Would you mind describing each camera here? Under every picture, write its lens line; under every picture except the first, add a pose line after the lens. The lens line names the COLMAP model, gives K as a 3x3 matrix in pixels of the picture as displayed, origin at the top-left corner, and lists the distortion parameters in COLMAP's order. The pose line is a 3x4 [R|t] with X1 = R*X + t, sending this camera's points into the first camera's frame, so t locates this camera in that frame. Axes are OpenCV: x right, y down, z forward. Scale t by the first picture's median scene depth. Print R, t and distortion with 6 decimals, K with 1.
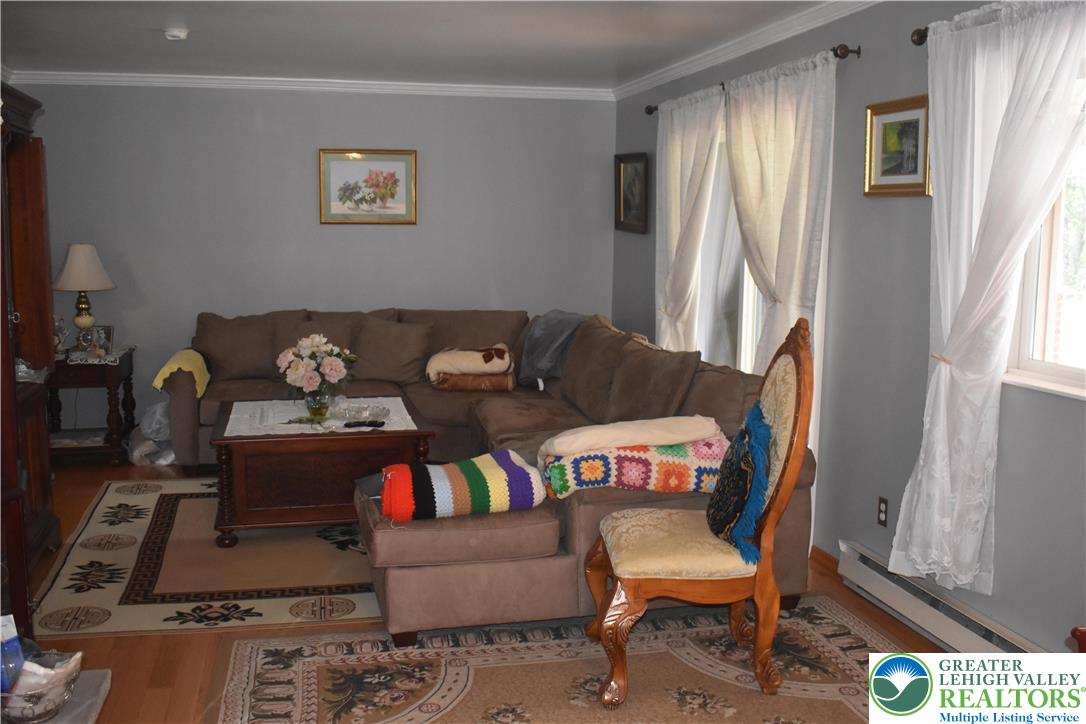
lens RADIAL K [[1038.3, 0, 541.9], [0, 1038.3, 363.9], [0, 0, 1]] dist [-0.082342, 0.000000]
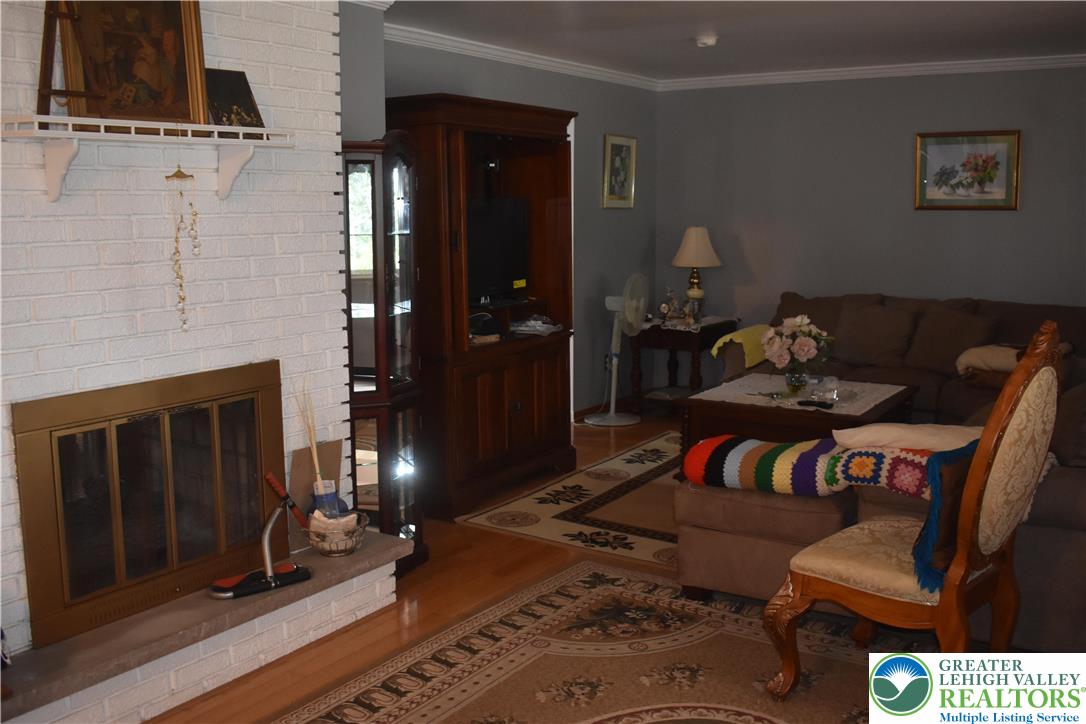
lens RADIAL K [[1038.3, 0, 541.4], [0, 1038.3, 357.9], [0, 0, 1]] dist [-0.082342, 0.000000]
pose [[0.681669, 0.092349, -0.725809, 0.459145], [-0.085994, 0.995239, 0.045866, -0.013298], [0.726589, 0.031150, 0.686366, 0.115275]]
